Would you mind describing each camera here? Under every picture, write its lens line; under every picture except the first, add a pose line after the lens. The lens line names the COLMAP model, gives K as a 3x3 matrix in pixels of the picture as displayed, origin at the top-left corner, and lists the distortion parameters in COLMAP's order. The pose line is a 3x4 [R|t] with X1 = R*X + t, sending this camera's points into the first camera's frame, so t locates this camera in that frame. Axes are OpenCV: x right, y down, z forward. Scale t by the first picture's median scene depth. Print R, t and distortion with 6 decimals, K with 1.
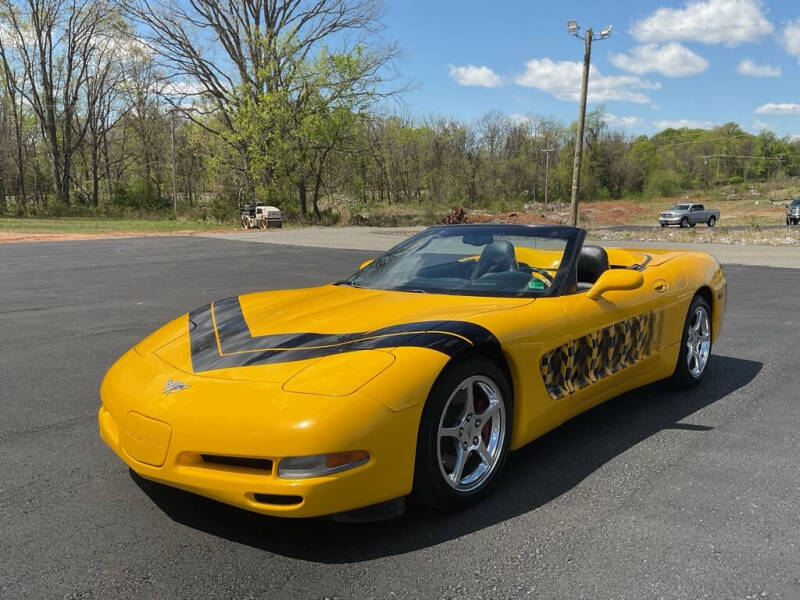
lens RADIAL K [[658.8, 0, 398.6], [0, 658.8, 303.7], [0, 0, 1]] dist [0.089125, -0.152715]
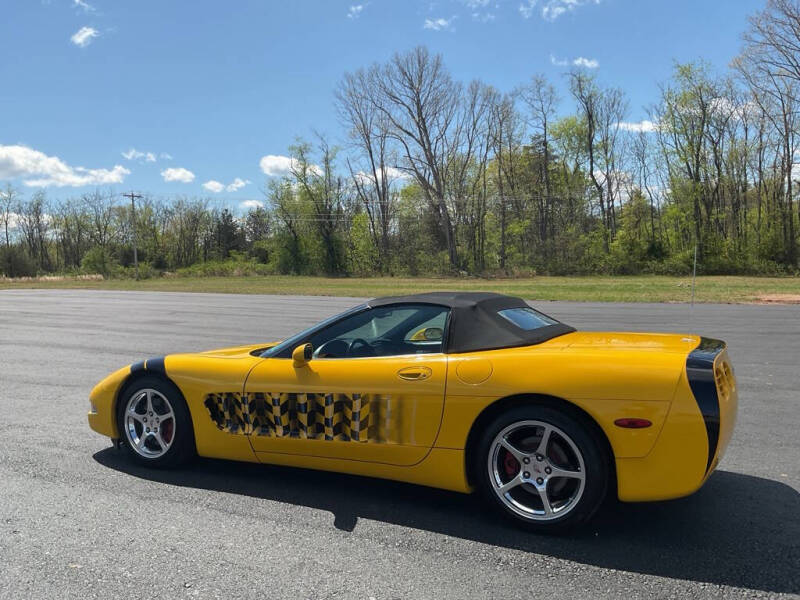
lens RADIAL K [[658.8, 0, 401.8], [0, 658.8, 306.7], [0, 0, 1]] dist [0.089125, -0.152715]
pose [[0.282035, 0.040281, -0.958558, 0.119623], [-0.120595, 0.992682, 0.006232, -0.011528], [0.951795, 0.113840, 0.284828, 0.069731]]
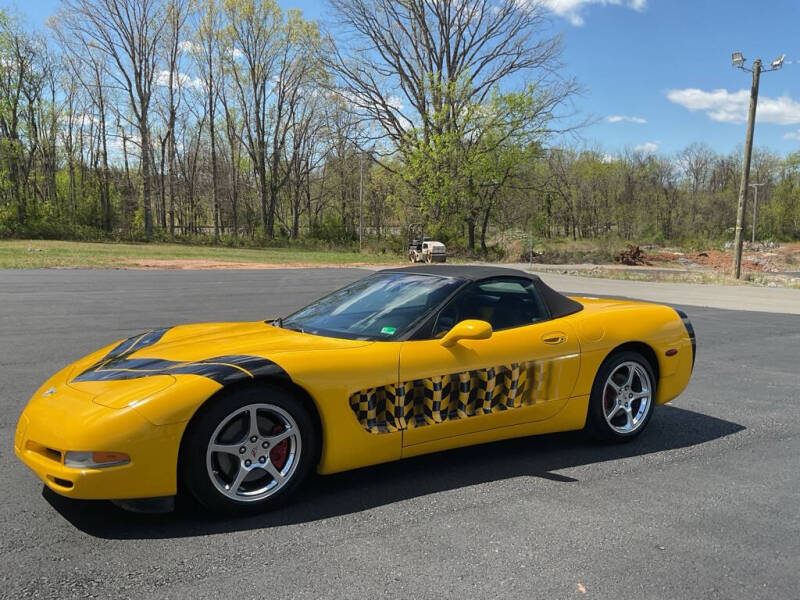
lens RADIAL K [[658.8, 0, 400.4], [0, 658.8, 302.7], [0, 0, 1]] dist [0.089125, -0.152715]
pose [[0.960021, 0.043615, -0.276510, 0.043121], [-0.058020, 0.997340, -0.044127, -0.002120], [0.273850, 0.058406, 0.959997, -0.005120]]
